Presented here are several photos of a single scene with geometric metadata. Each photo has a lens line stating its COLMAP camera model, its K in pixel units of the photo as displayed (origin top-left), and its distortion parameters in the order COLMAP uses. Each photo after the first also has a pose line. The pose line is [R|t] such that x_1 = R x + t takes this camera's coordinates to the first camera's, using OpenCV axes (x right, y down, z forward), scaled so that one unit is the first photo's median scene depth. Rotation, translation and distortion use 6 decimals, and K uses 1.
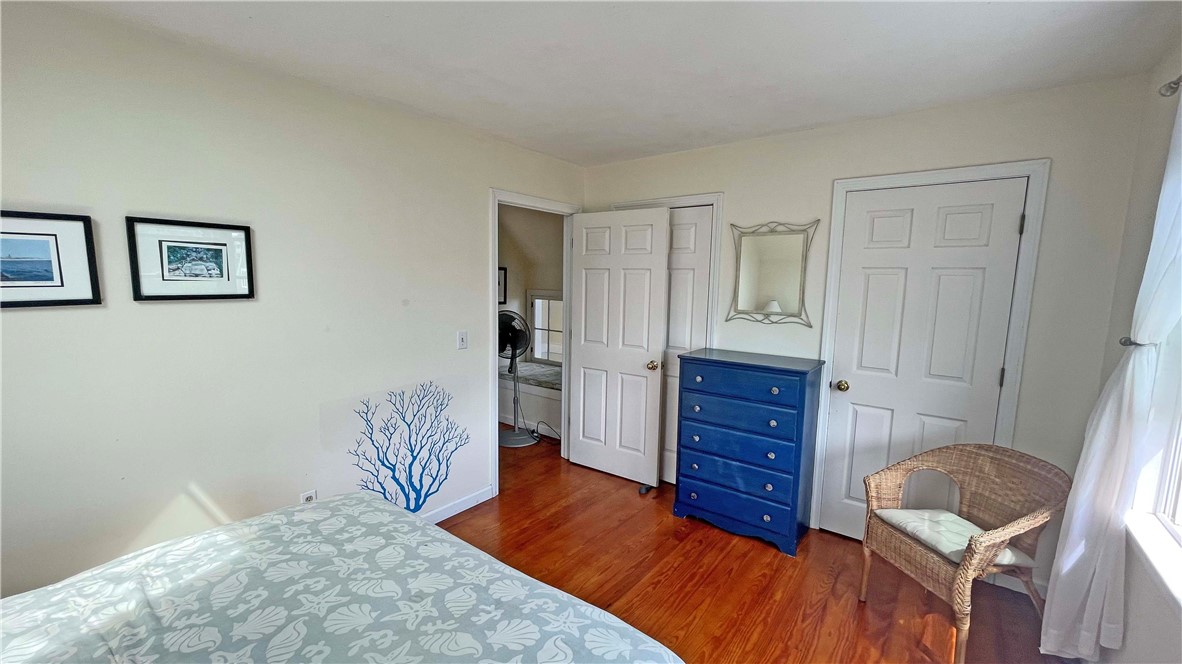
lens RADIAL K [[477.2, 0, 584.7], [0, 477.2, 335.6], [0, 0, 1]] dist [-0.002225, 0.002814]
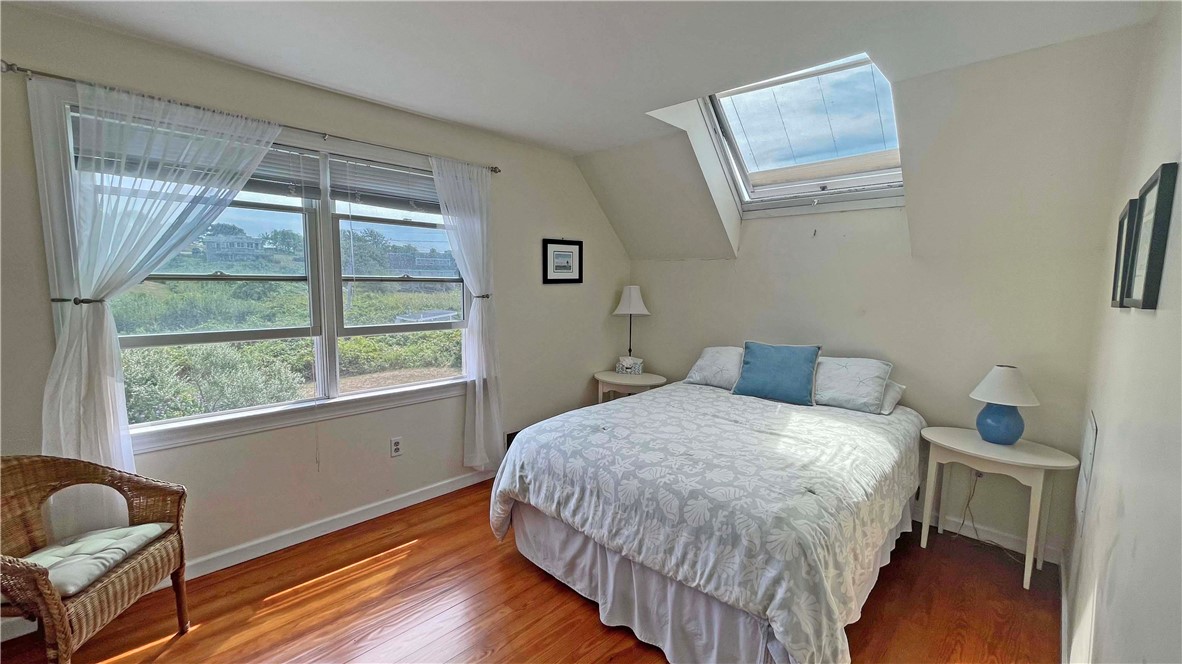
lens RADIAL K [[477.2, 0, 584.7], [0, 477.2, 335.6], [0, 0, 1]] dist [-0.002225, 0.002814]
pose [[-0.993607, -0.045971, 0.103107, -0.123947], [-0.020683, 0.972001, 0.234064, -0.119984], [-0.110980, 0.230435, -0.966738, 1.195179]]
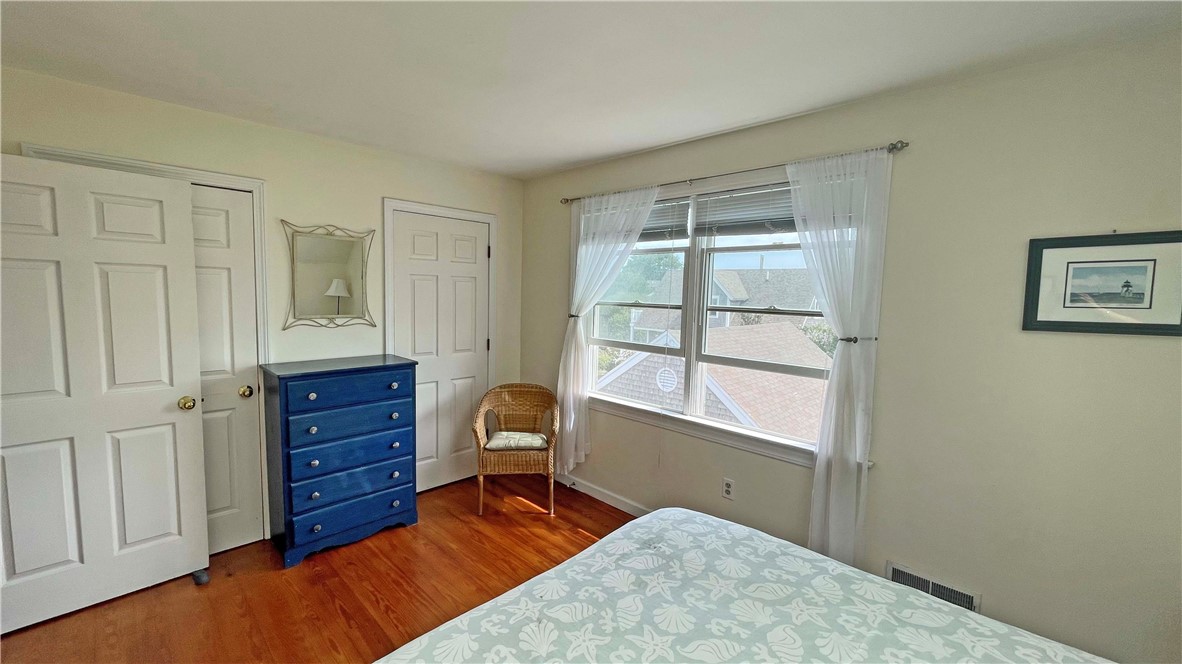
lens RADIAL K [[477.2, 0, 584.7], [0, 477.2, 335.6], [0, 0, 1]] dist [-0.002225, 0.002814]
pose [[0.115108, -0.108730, 0.987384, -0.596259], [0.095720, 0.990580, 0.097923, -0.061605], [-0.988730, 0.083241, 0.124431, 0.403054]]
